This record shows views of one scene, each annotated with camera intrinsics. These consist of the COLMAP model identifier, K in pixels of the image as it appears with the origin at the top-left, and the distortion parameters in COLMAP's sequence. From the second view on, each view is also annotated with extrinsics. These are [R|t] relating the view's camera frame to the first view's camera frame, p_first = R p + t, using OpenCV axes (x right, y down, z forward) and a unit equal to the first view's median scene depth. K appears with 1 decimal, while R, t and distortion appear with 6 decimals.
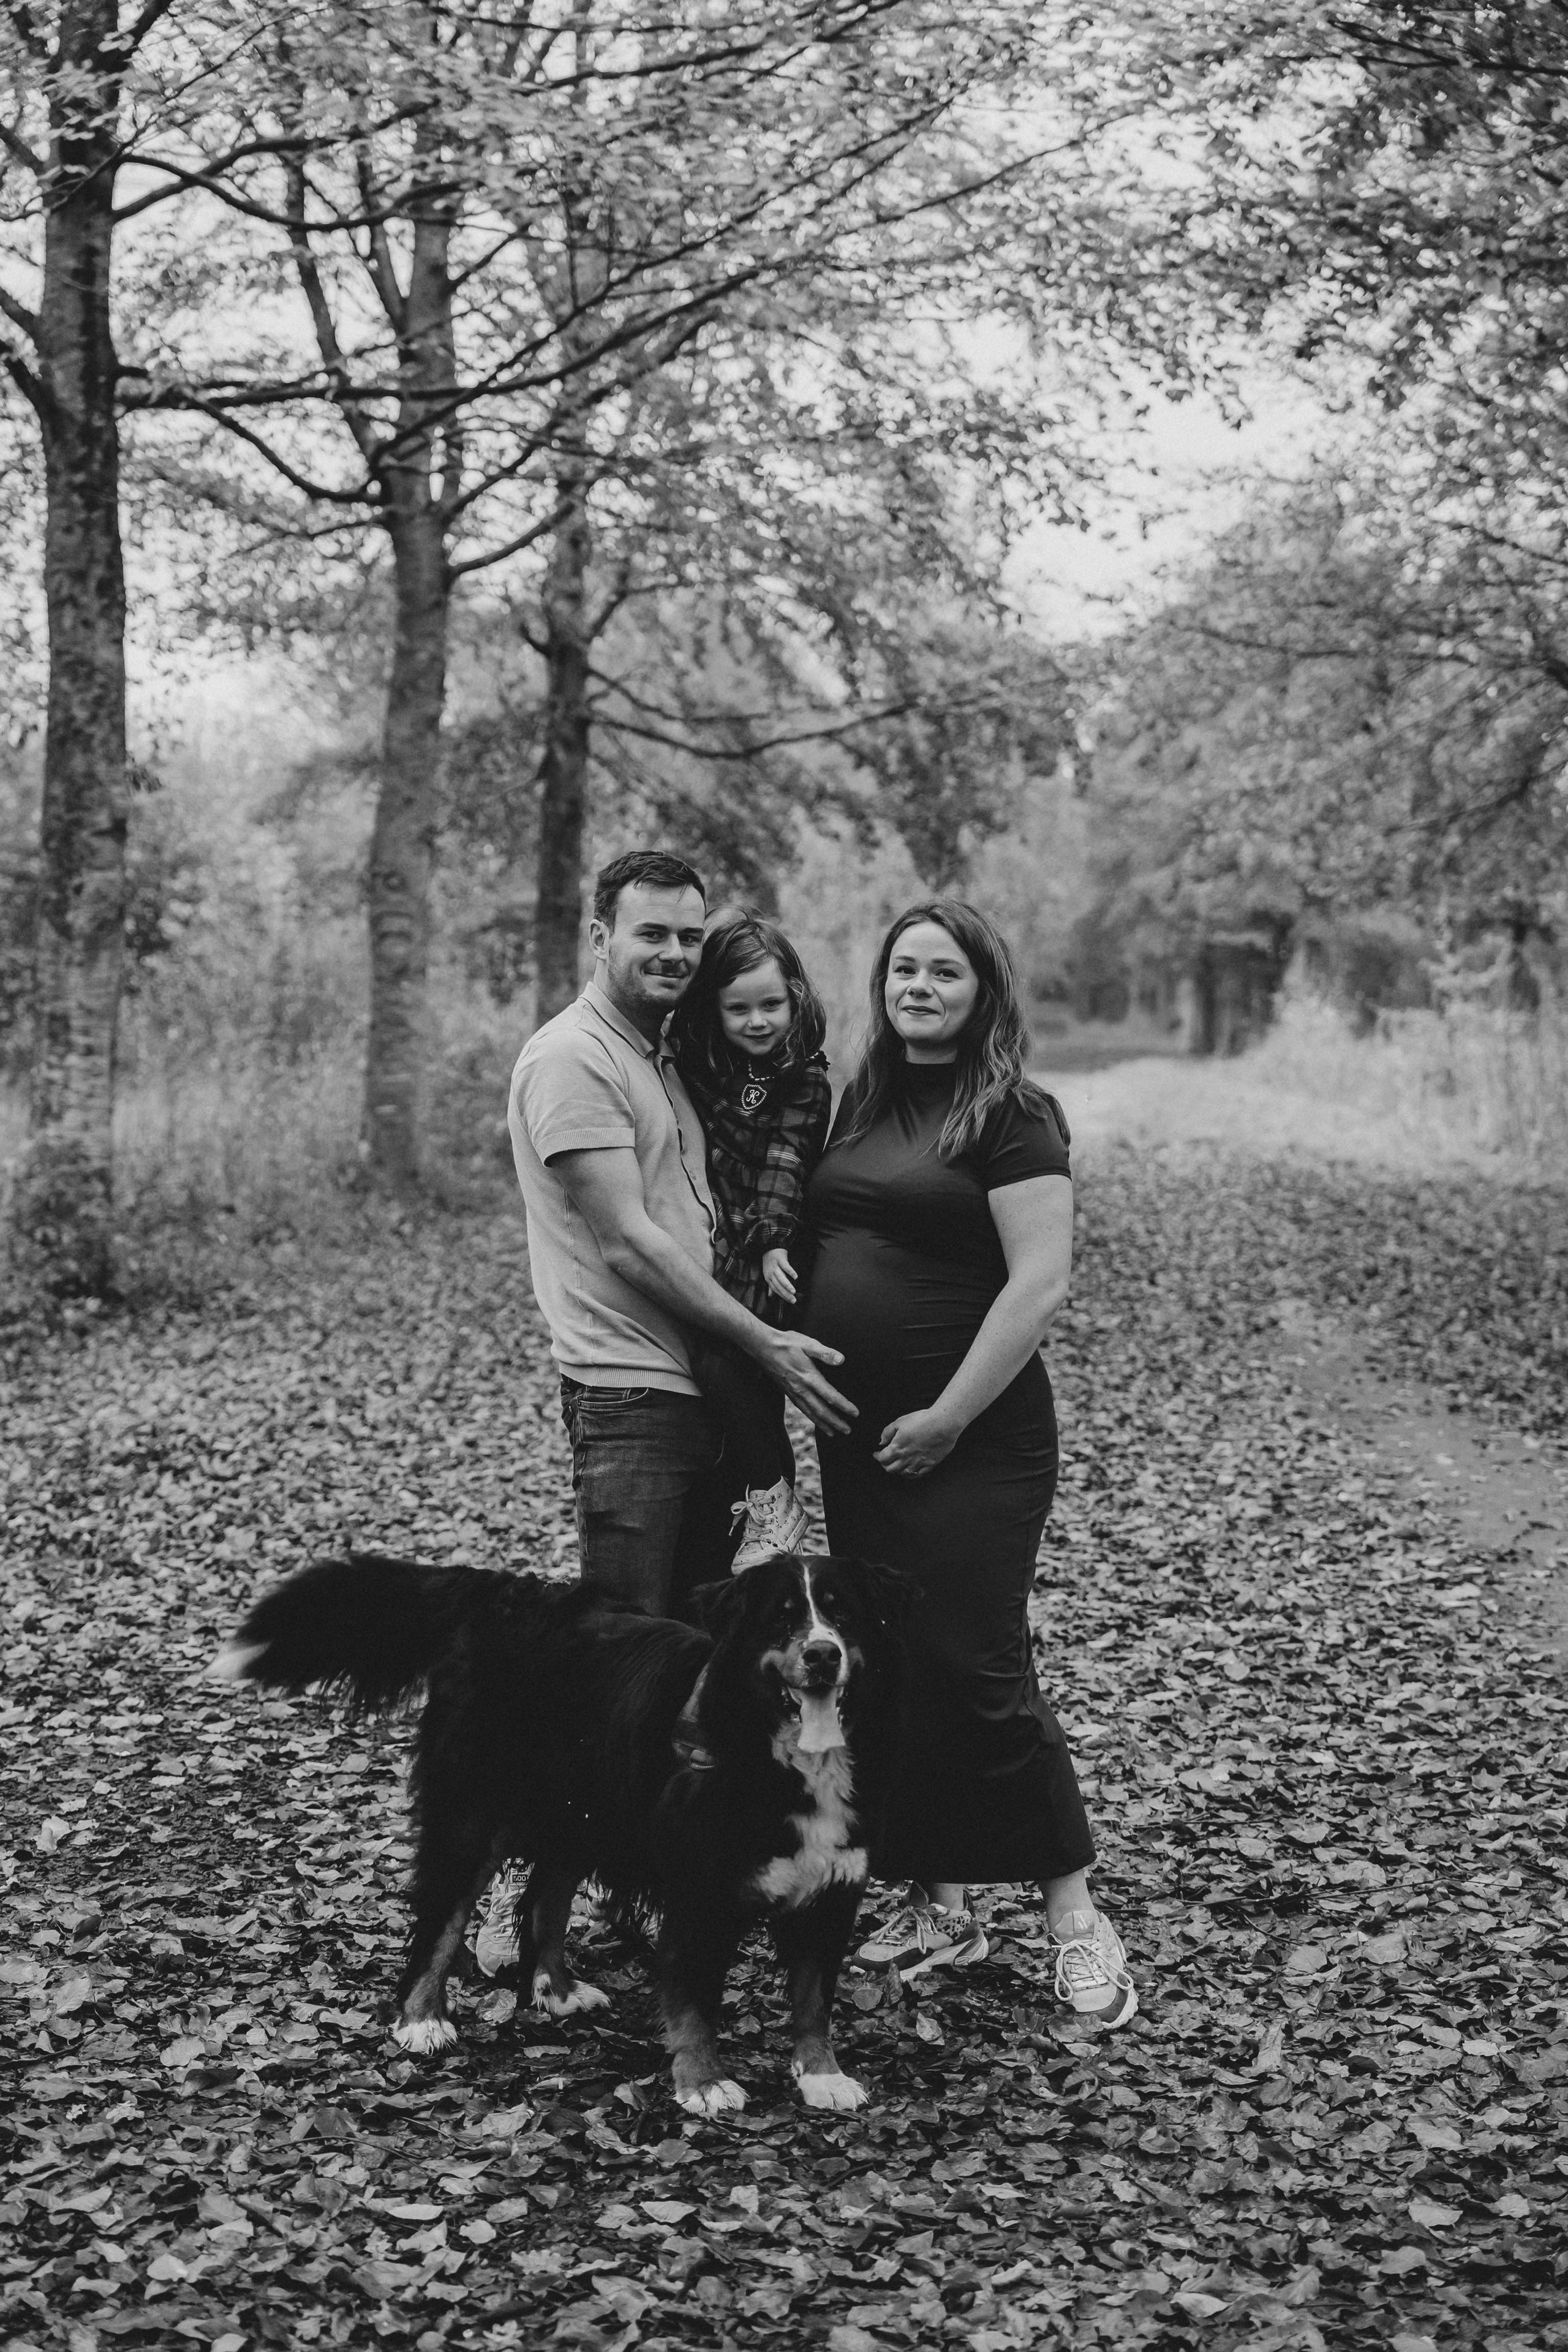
lens RADIAL K [[3443.3, 0, 785.0], [0, 3443.3, 1173.4], [0, 0, 1]] dist [0.085340, 0.000000]
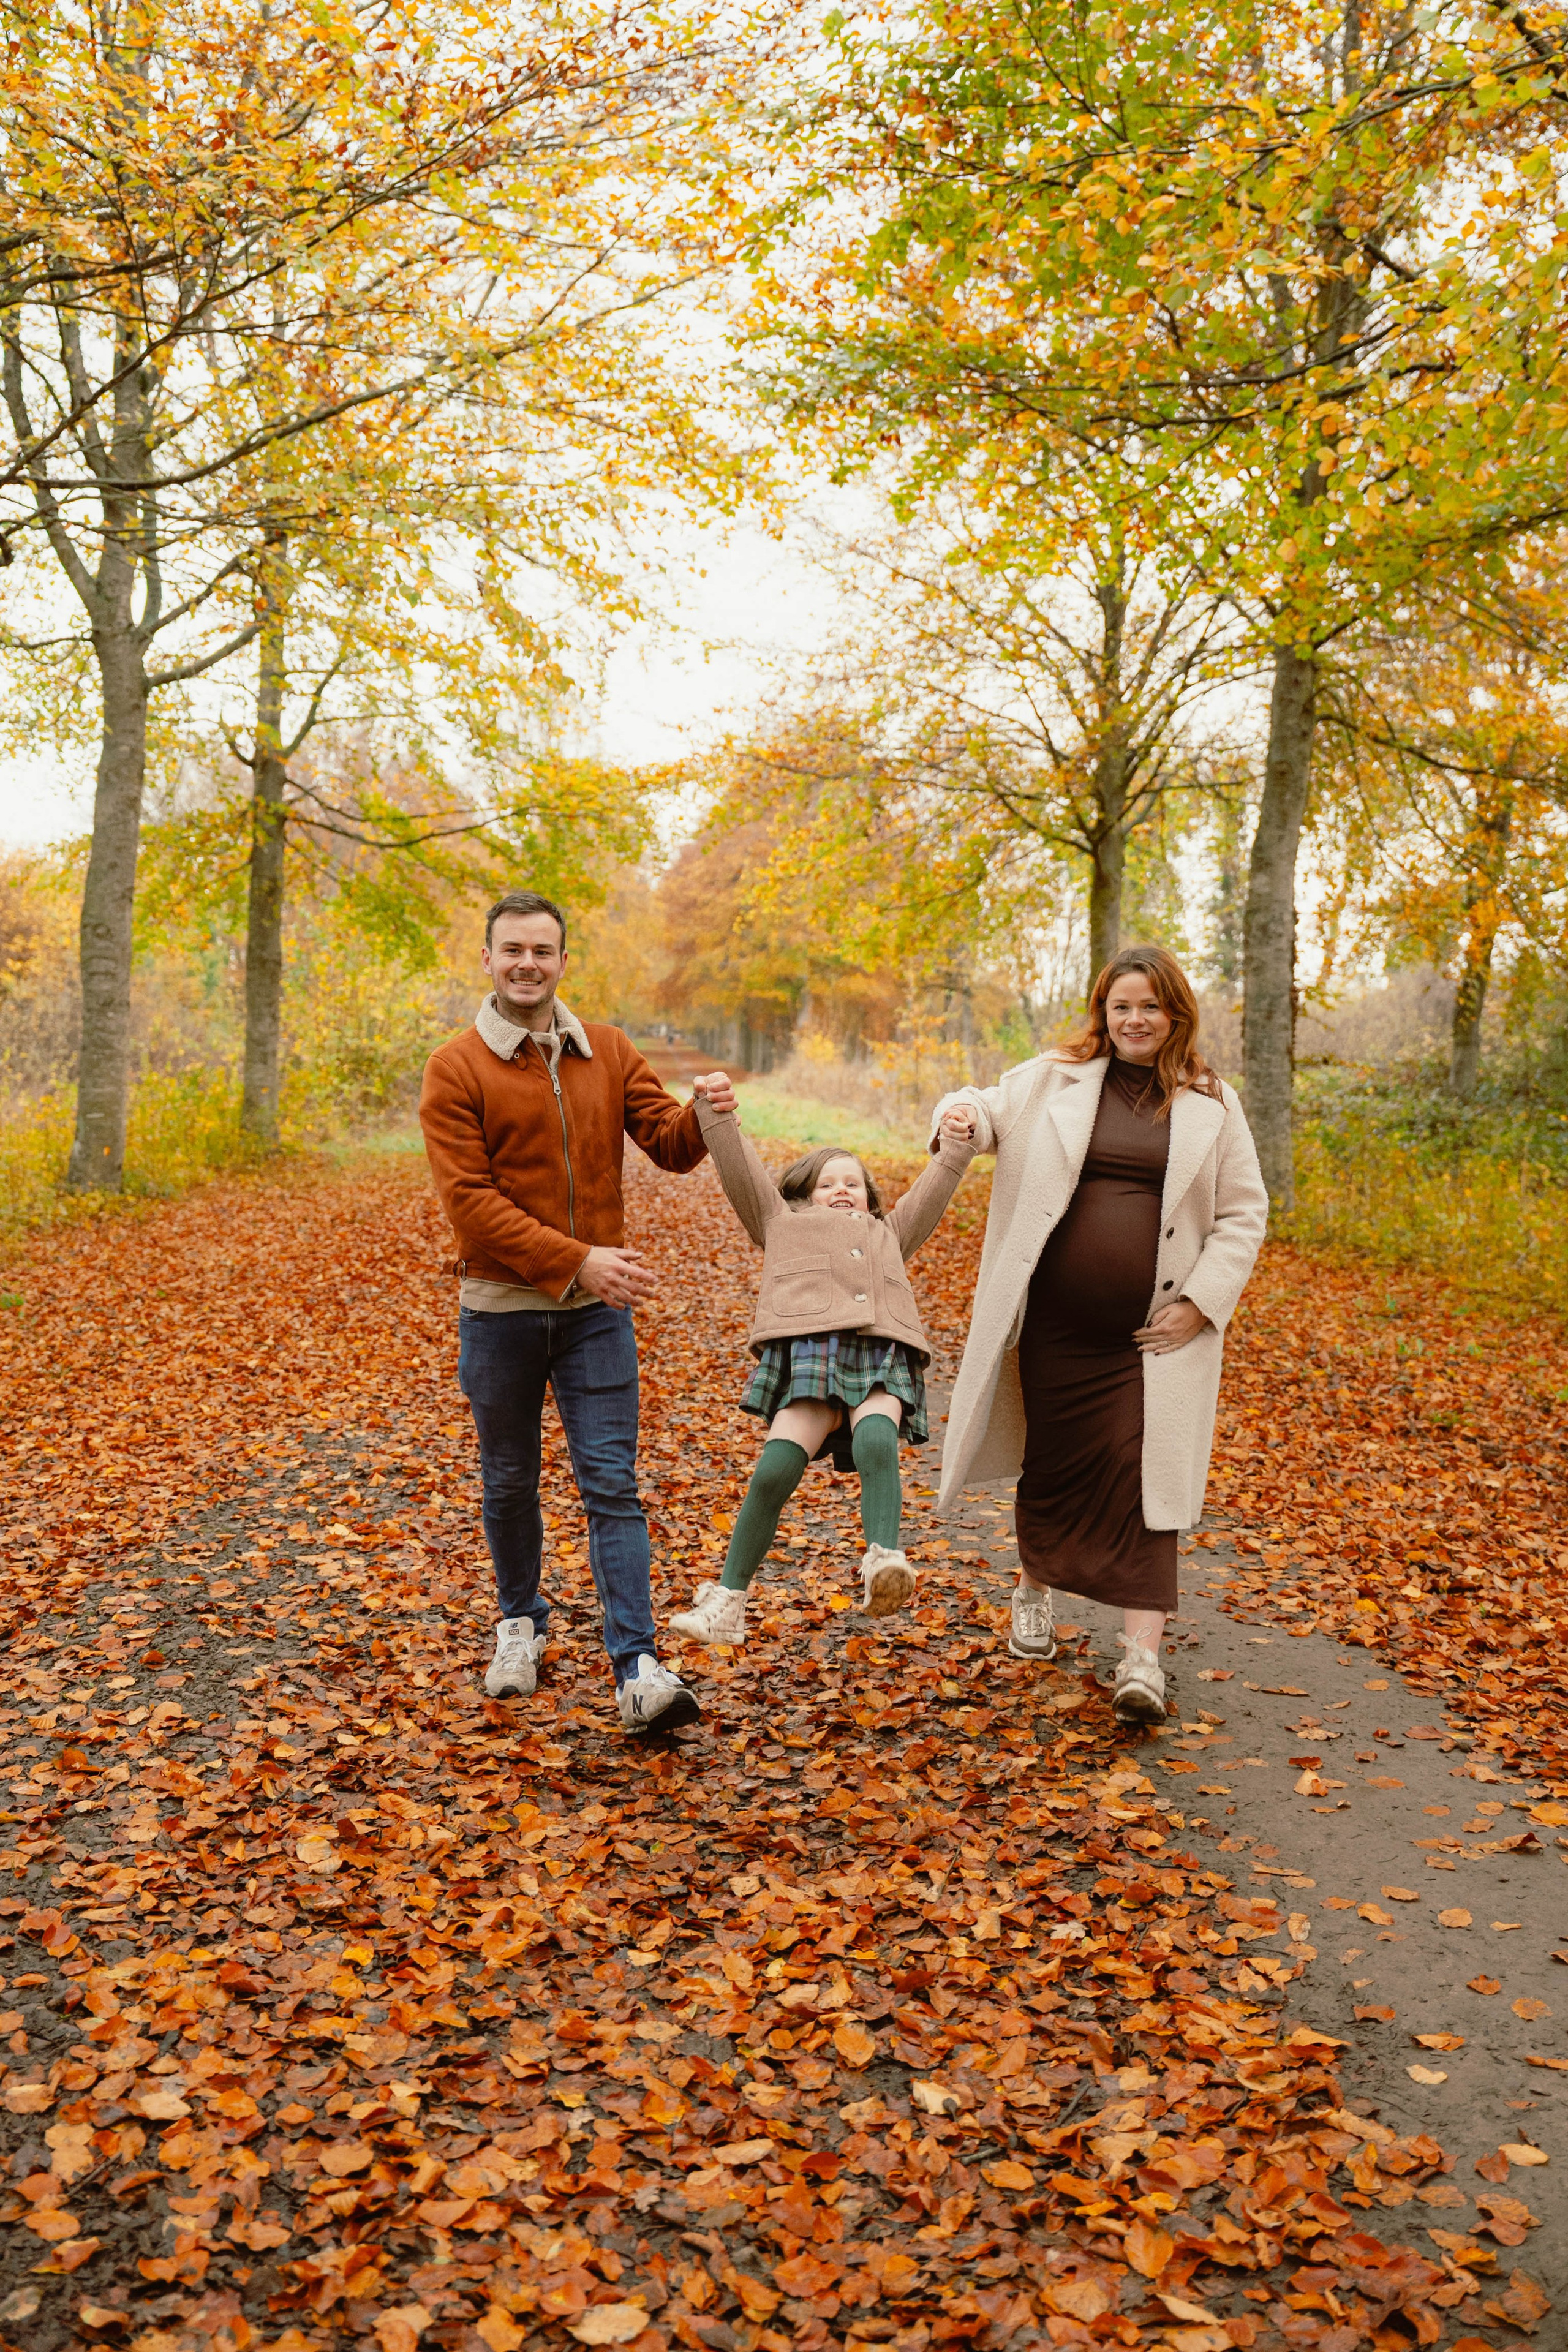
lens RADIAL K [[2159.2, 0, 784.0], [0, 2159.2, 1186.7], [0, 0, 1]] dist [0.057767, 0.000000]
pose [[0.990210, -0.004350, 0.139515, 0.018976], [0.001735, 0.999821, 0.018859, -0.006557], [-0.139572, -0.018432, 0.990040, 0.185613]]
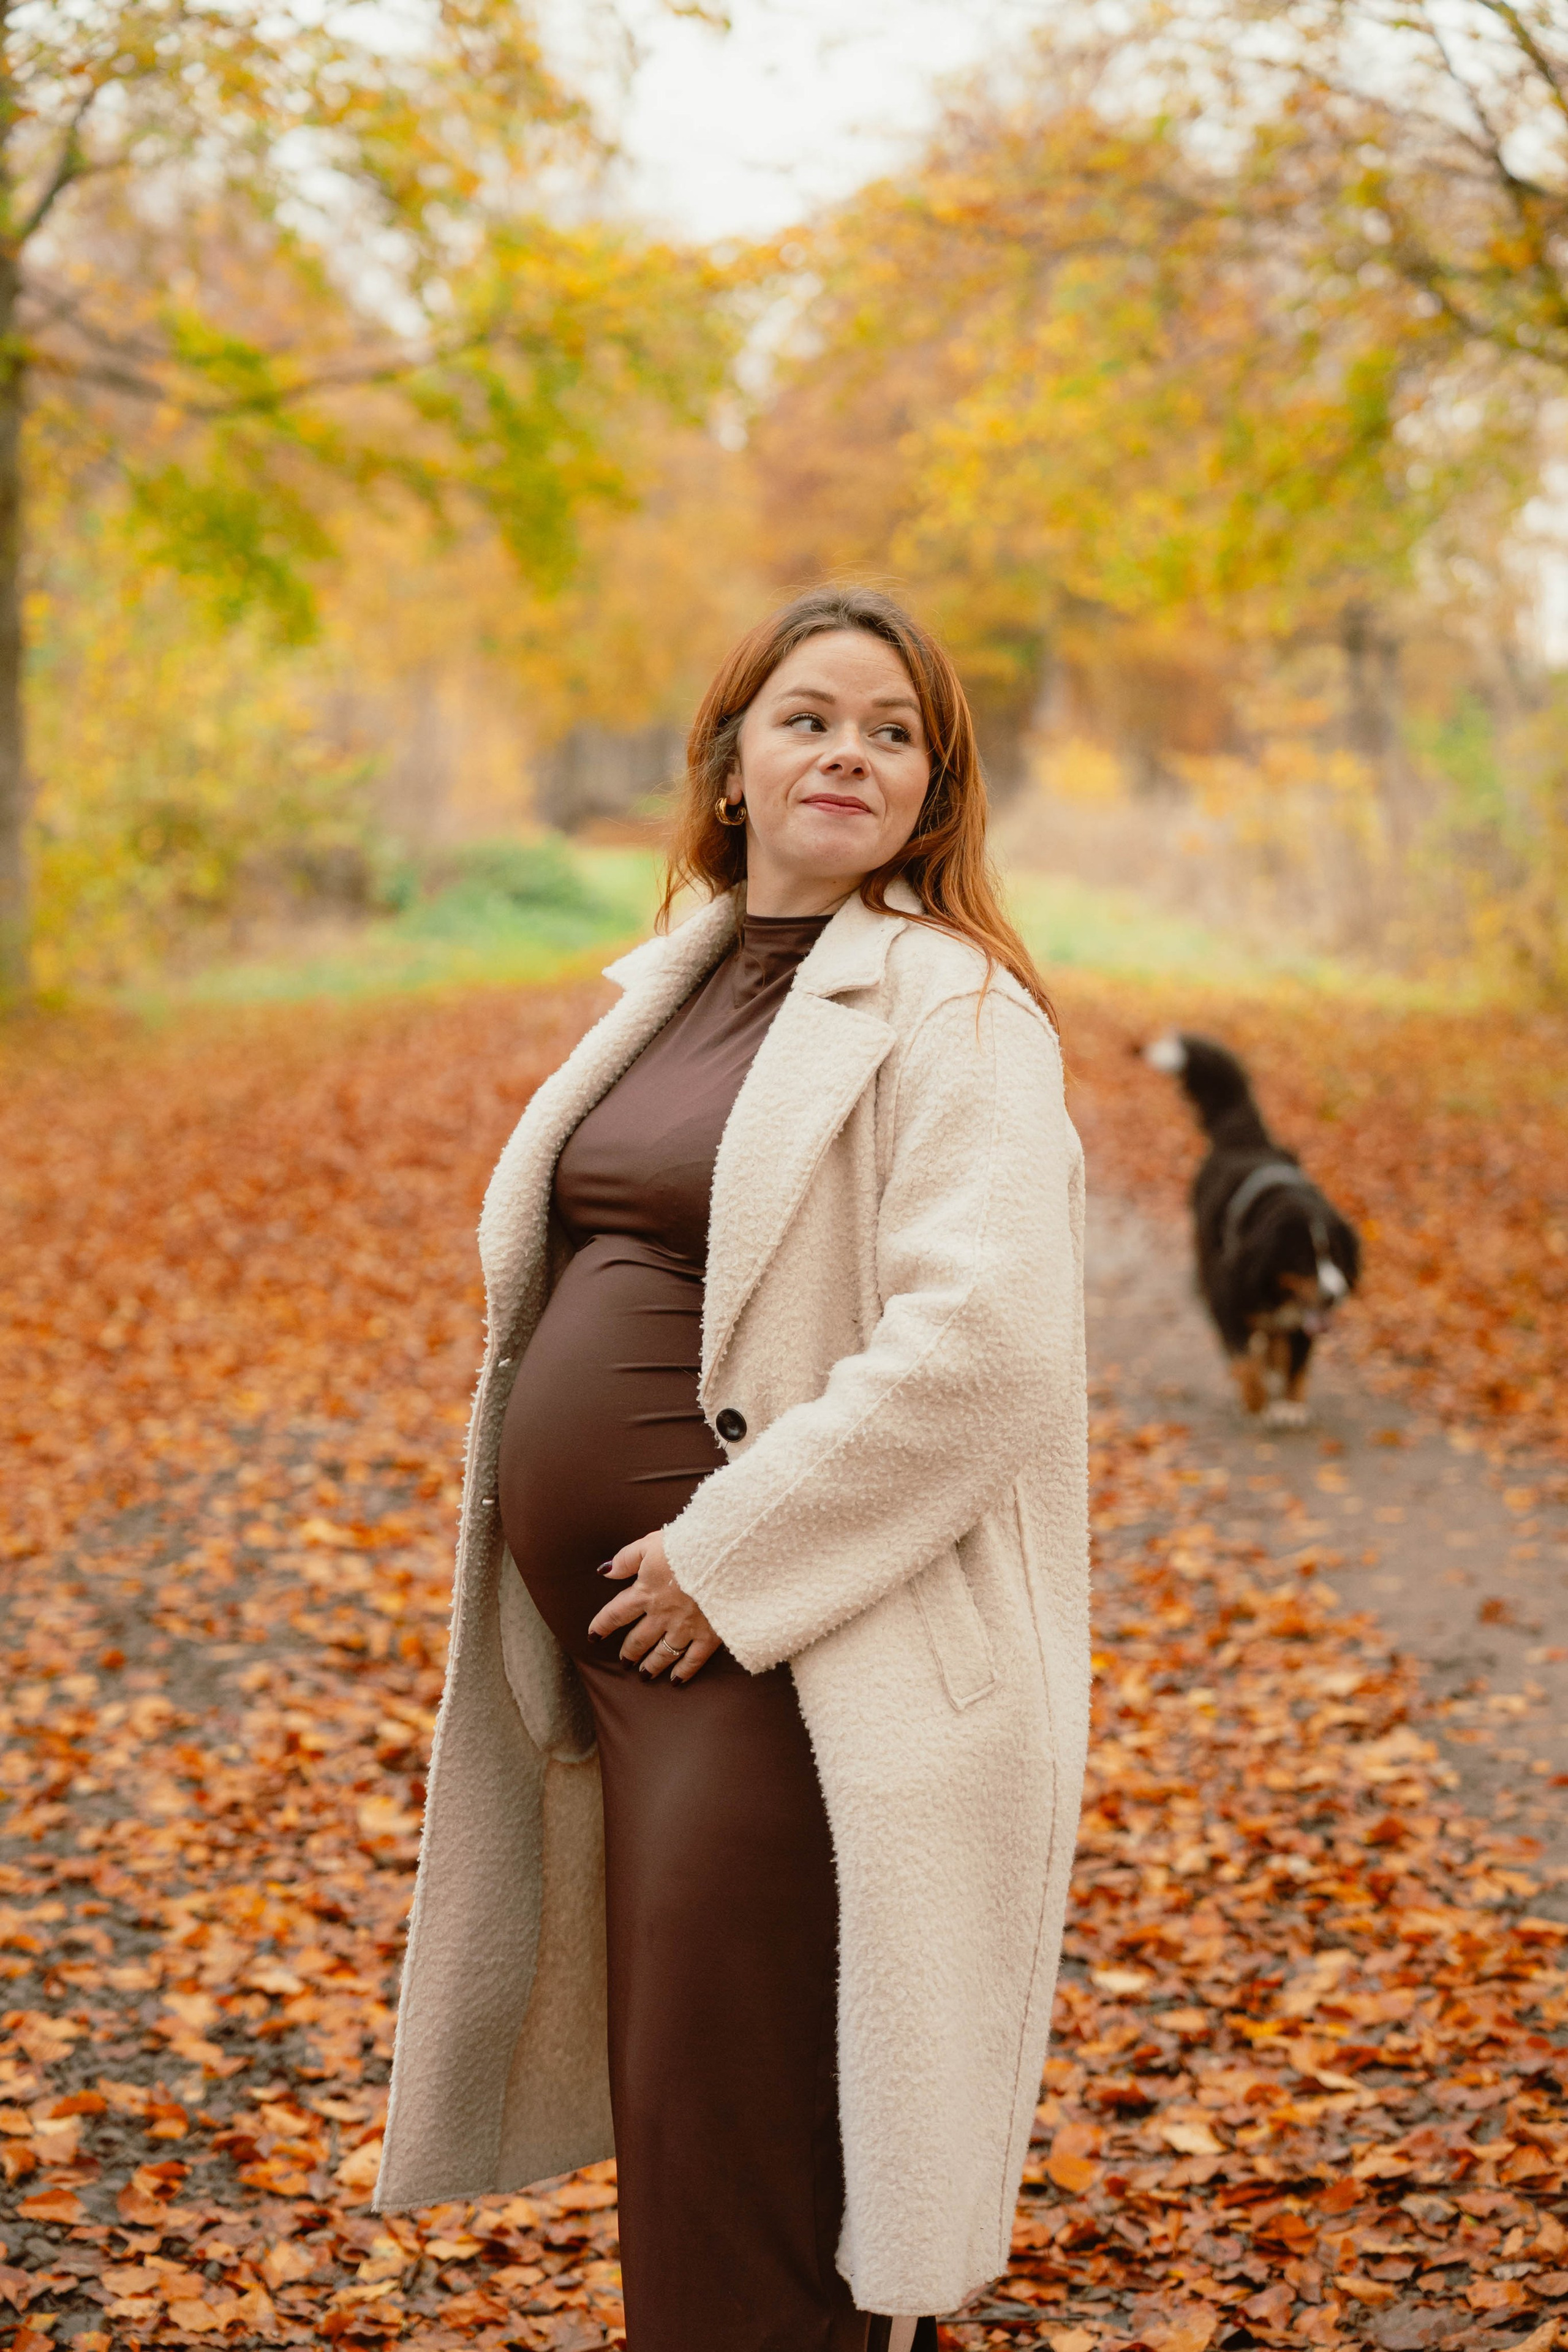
lens RADIAL K [[4678.5, 0, 779.3], [0, 4678.5, 1171.9], [0, 0, 1]] dist [0.006326, 0.000000]
pose [[0.995816, -0.028478, 0.086835, 0.008110], [0.025121, 0.998903, 0.039507, -0.004304], [-0.087865, -0.037161, 0.995439, 0.073147]]
